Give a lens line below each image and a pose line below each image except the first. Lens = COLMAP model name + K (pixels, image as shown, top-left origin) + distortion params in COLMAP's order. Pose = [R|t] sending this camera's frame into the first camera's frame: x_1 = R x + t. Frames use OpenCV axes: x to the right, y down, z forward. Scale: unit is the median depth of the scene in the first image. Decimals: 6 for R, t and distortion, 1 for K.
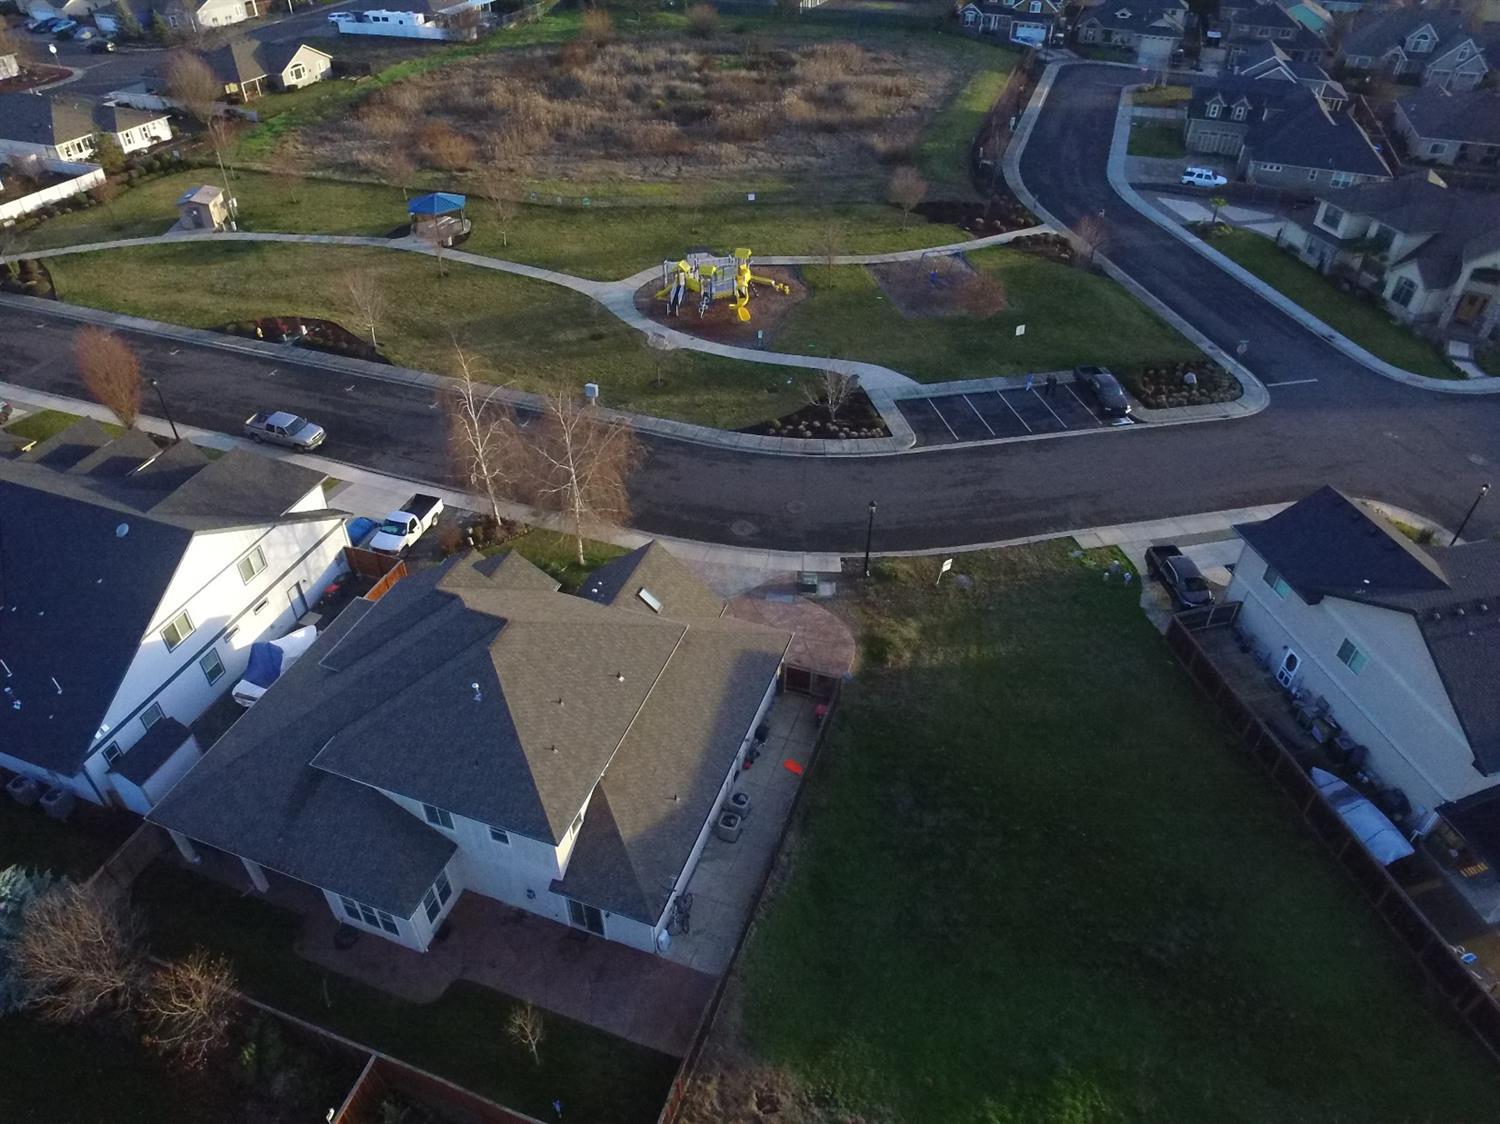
lens RADIAL K [[1015.6, 0, 734.8], [0, 1015.6, 572.0], [0, 0, 1]] dist [-0.125049, 0.086432]
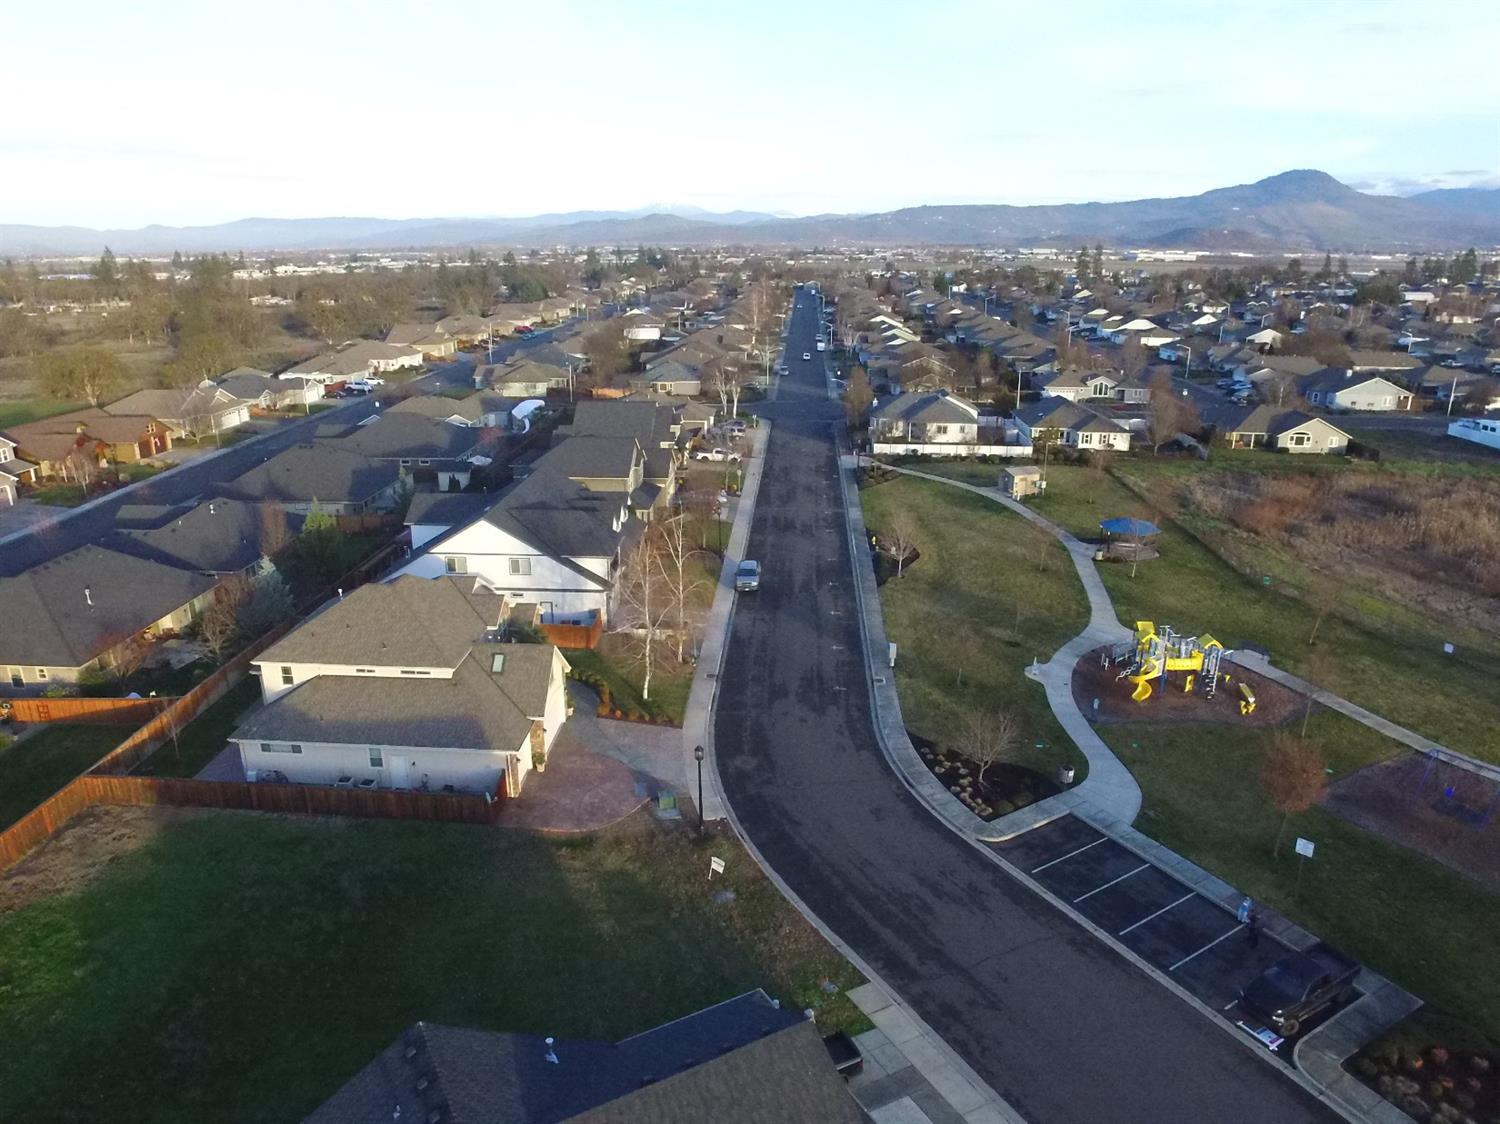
lens RADIAL K [[1015.6, 0, 734.8], [0, 1015.6, 572.0], [0, 0, 1]] dist [-0.125049, 0.086432]
pose [[0.282060, 0.295401, -0.912787, 0.598394], [-0.607303, 0.791513, 0.068491, -0.176199], [0.742715, 0.535020, 0.402652, 0.343078]]
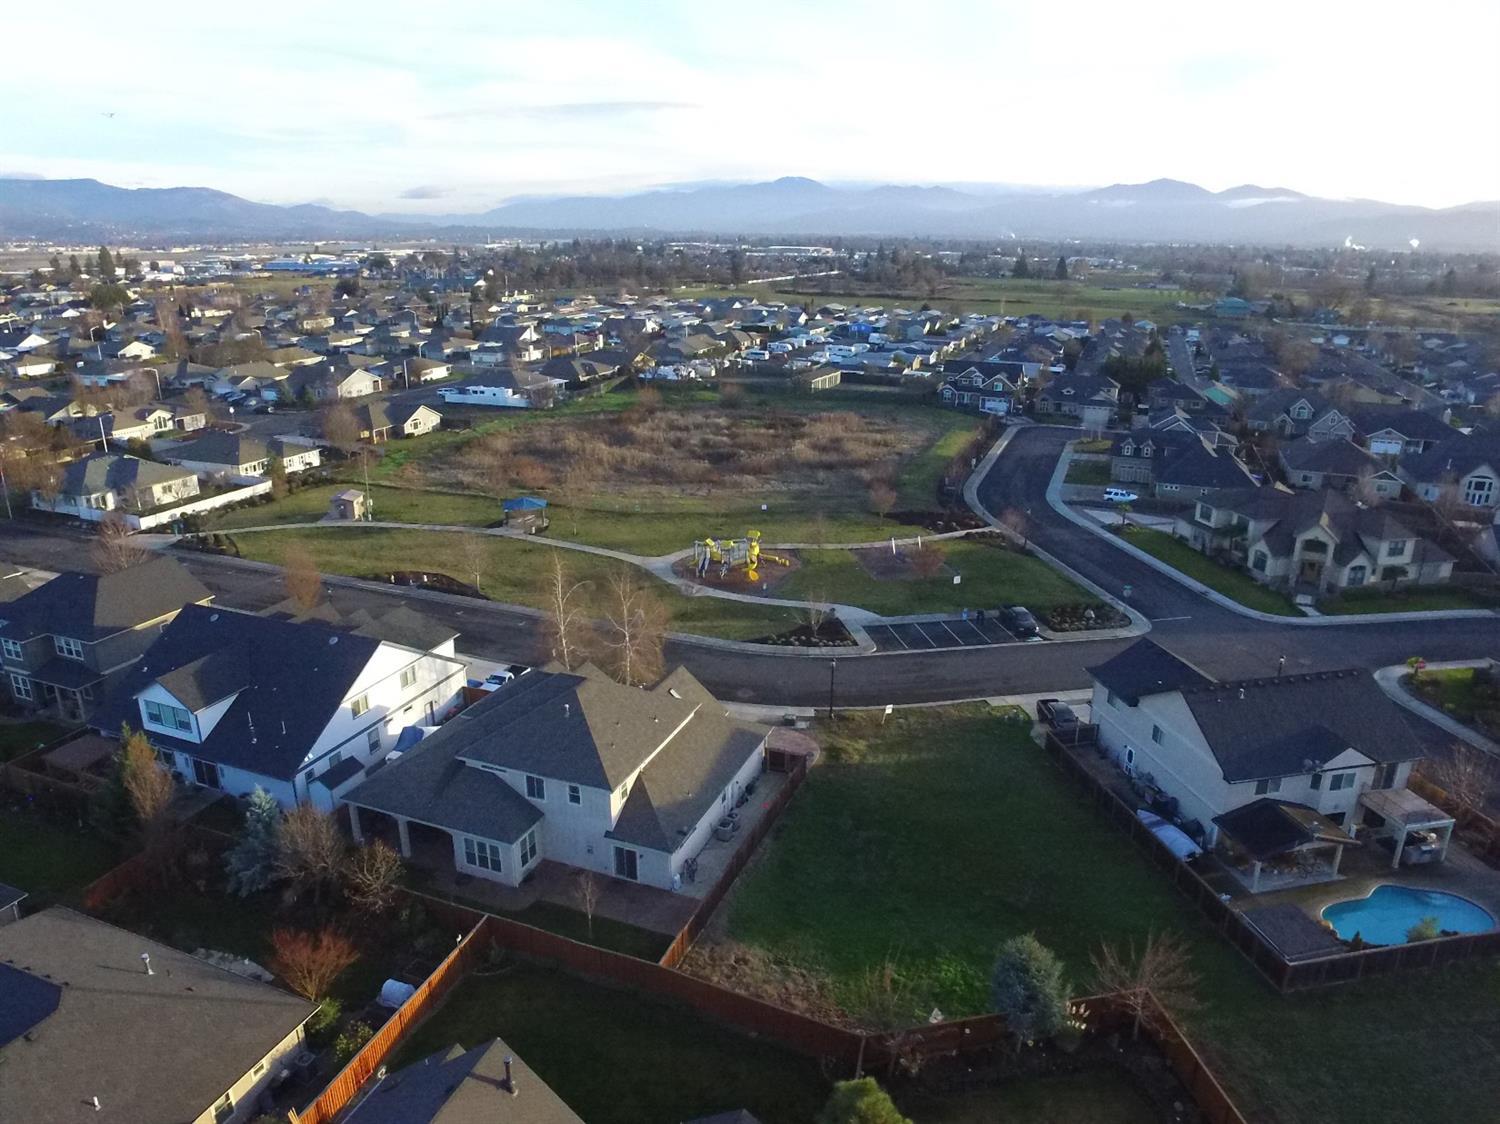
lens RADIAL K [[1015.6, 0, 734.8], [0, 1015.6, 572.0], [0, 0, 1]] dist [-0.125049, 0.086432]
pose [[0.999448, 0.009620, -0.031793, 0.025460], [-0.020240, 0.935313, -0.353241, 0.203182], [0.026338, 0.353690, 0.934992, -0.245716]]
